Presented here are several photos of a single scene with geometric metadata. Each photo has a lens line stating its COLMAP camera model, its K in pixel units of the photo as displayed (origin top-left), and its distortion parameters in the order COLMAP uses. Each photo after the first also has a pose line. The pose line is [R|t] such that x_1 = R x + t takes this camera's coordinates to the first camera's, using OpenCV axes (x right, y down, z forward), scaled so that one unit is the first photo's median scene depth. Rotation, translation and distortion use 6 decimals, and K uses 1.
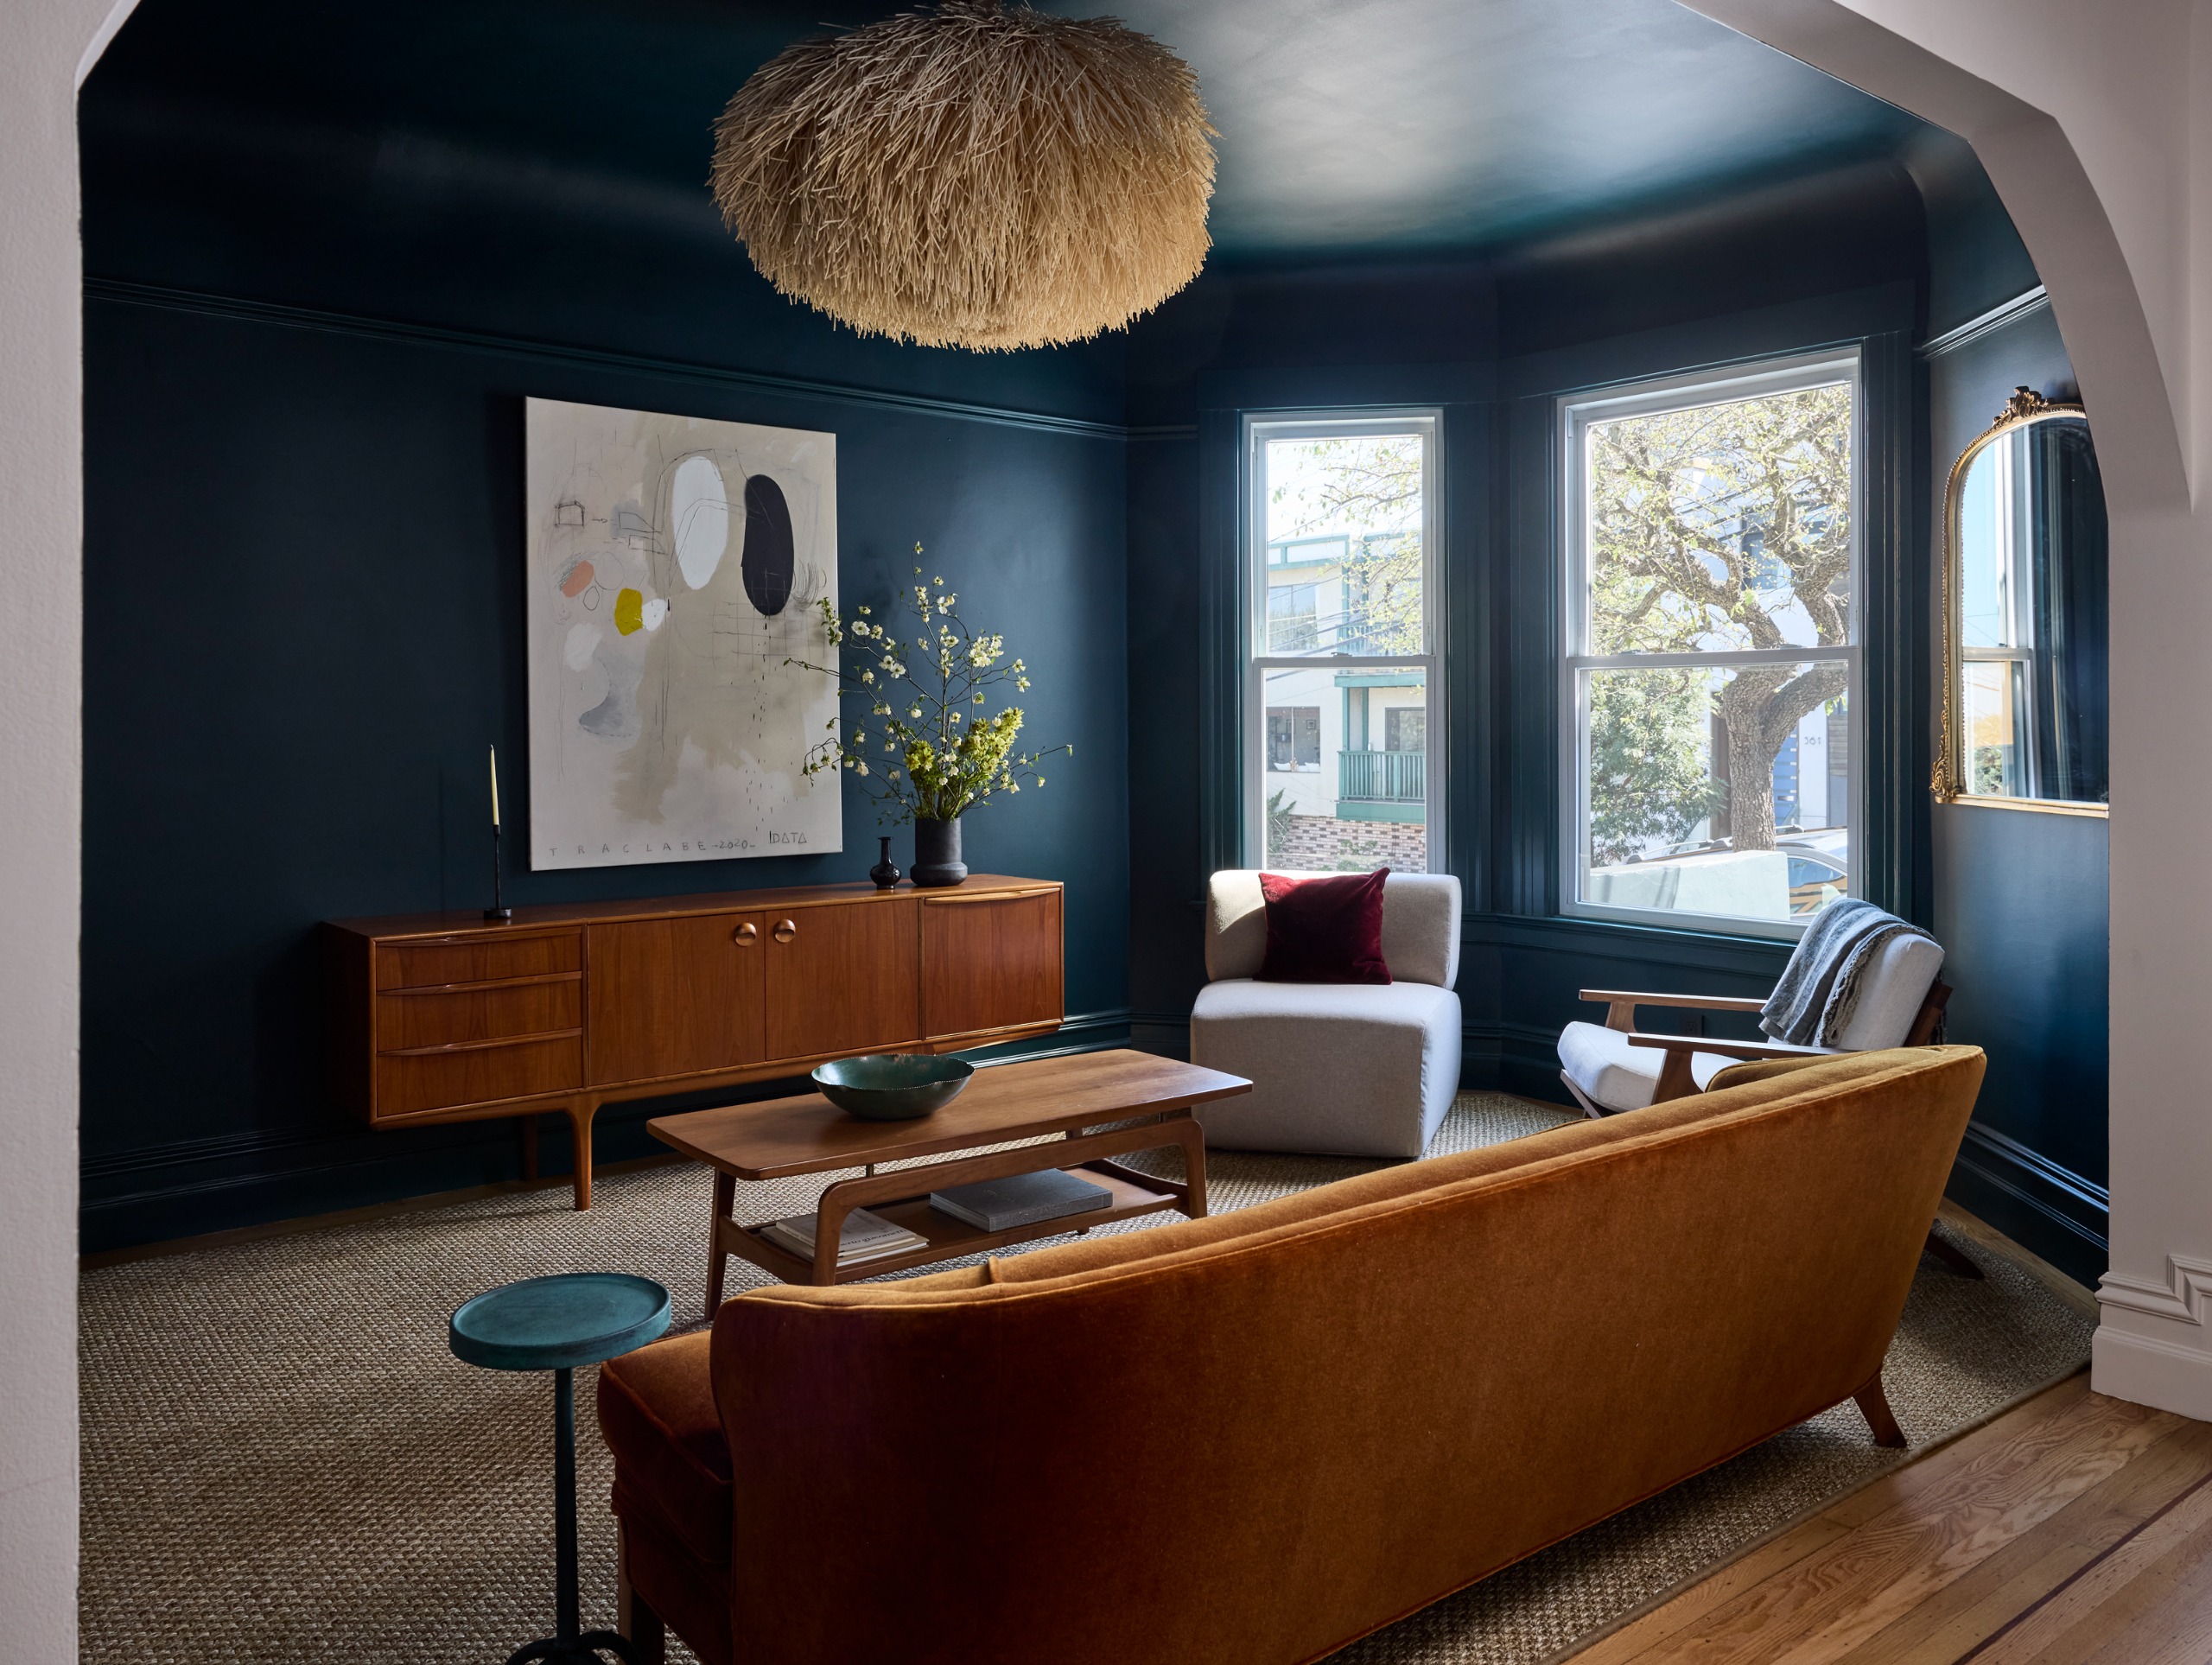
lens RADIAL K [[1740.4, 0, 1031.7], [0, 1740.4, 719.2], [0, 0, 1]] dist [0.000331, -0.000150]
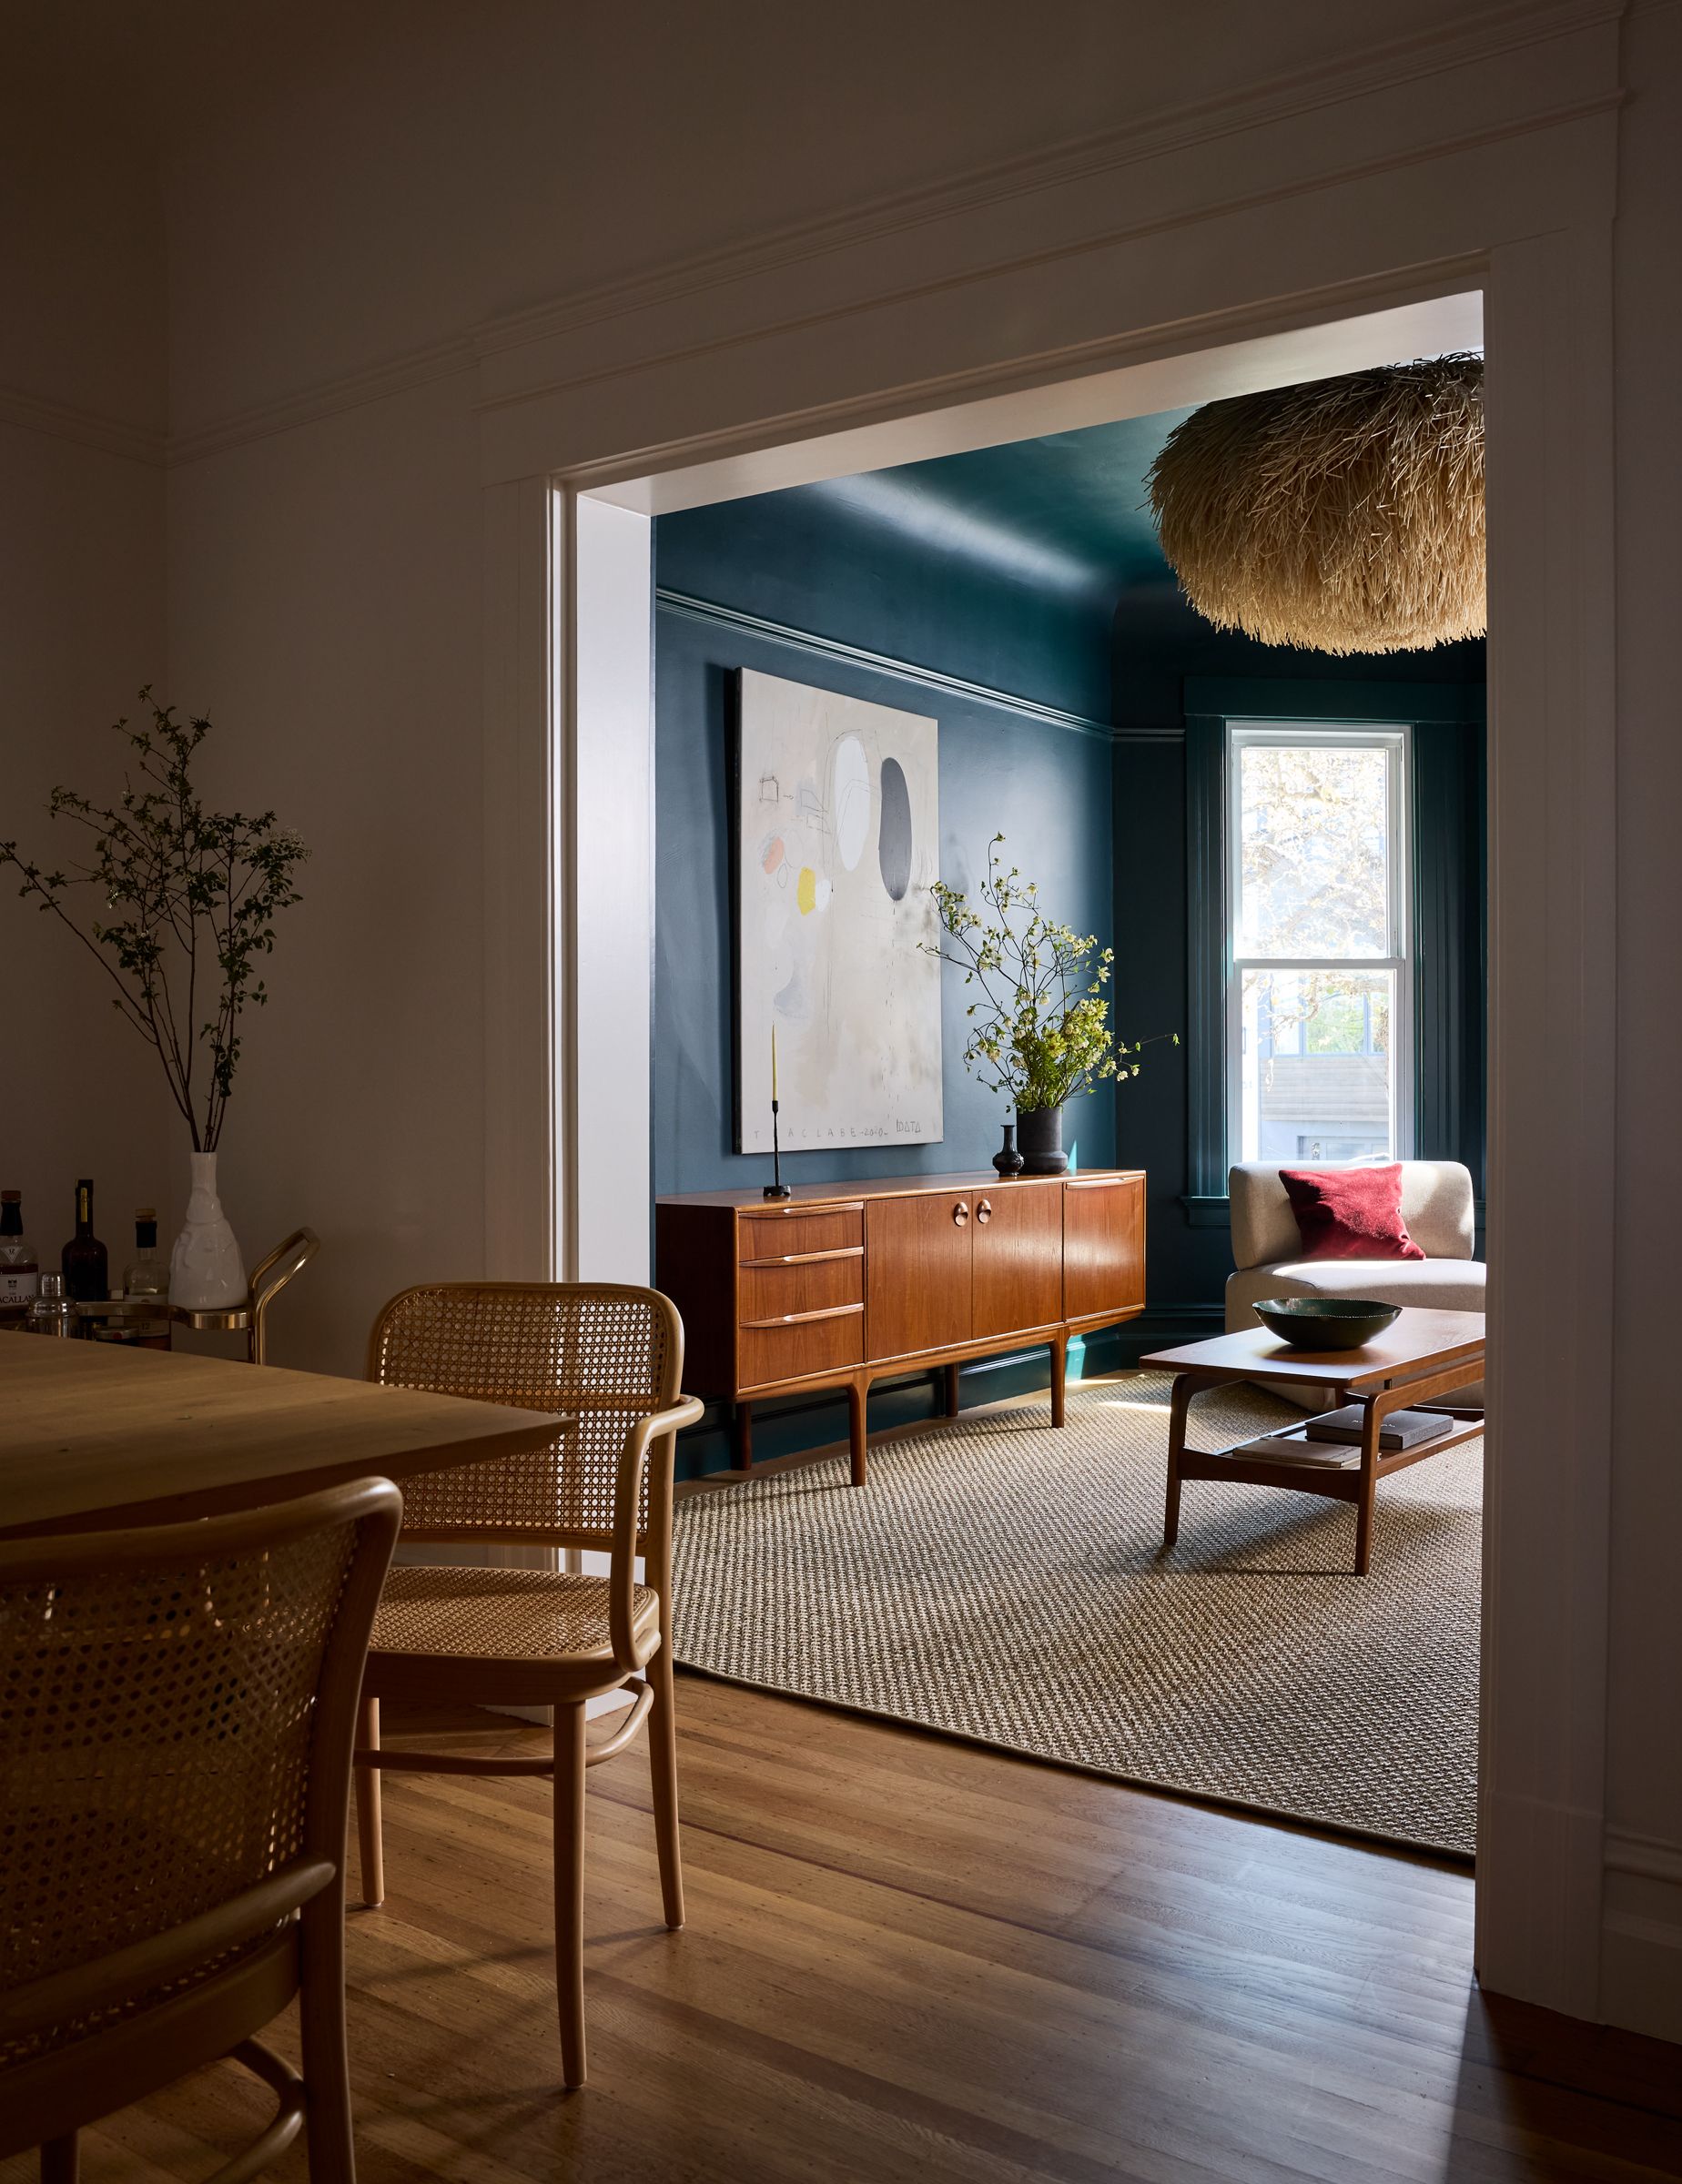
lens RADIAL K [[2026.4, 0, 839.2], [0, 2026.4, 1099.9], [0, 0, 1]] dist [-0.008407, 0.000000]
pose [[0.960165, 0.000322, 0.279435, -0.514895], [-0.004451, 0.999890, 0.014141, 0.038038], [-0.279400, -0.014821, 0.960060, -0.099155]]
